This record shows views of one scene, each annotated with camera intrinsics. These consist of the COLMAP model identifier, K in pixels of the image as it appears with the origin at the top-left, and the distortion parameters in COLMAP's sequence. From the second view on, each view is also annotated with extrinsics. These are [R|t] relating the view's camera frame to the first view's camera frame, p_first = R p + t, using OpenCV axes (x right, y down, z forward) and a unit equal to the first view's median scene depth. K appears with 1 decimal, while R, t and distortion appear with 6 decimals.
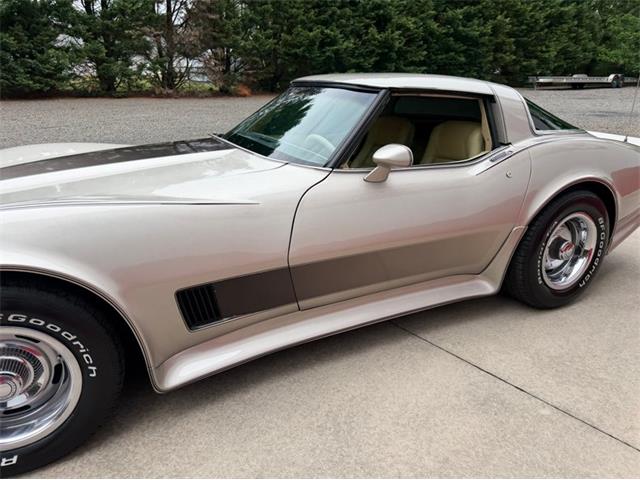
lens RADIAL K [[450.3, 0, 320.4], [0, 450.3, 248.1], [0, 0, 1]] dist [0.034870, -0.036132]
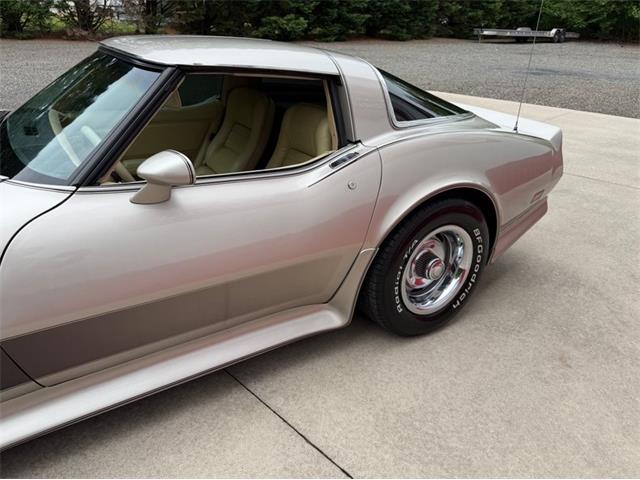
lens RADIAL K [[450.3, 0, 320.6], [0, 450.3, 244.5], [0, 0, 1]] dist [0.034870, -0.036132]
pose [[0.994604, -0.015949, 0.102513, 0.247280], [0.005939, 0.995245, 0.097220, -0.119516], [-0.103576, -0.096086, 0.989969, 0.208518]]
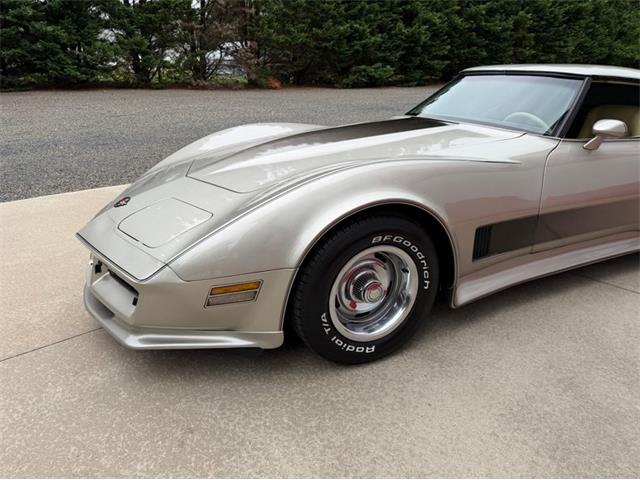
lens RADIAL K [[450.3, 0, 320.6], [0, 450.3, 238.9], [0, 0, 1]] dist [0.034870, -0.036132]
pose [[0.999953, 0.008124, -0.005366, -0.481306], [-0.008152, 0.999952, -0.005344, 0.086666], [0.005322, 0.005387, 0.999971, -0.199424]]
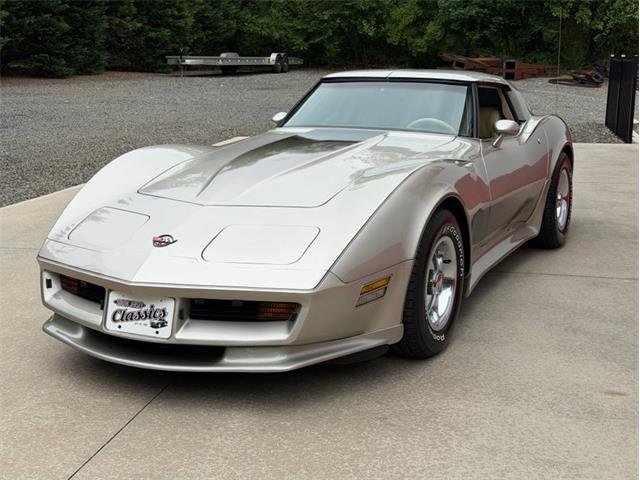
lens RADIAL K [[891.1, 0, 318.4], [0, 891.1, 243.7], [0, 0, 1]] dist [0.137680, 0.000000]
pose [[0.797942, -0.123930, 0.589856, -1.532746], [0.211722, 0.973901, -0.081794, 0.191392], [-0.564324, 0.190152, 0.803355, -0.647971]]
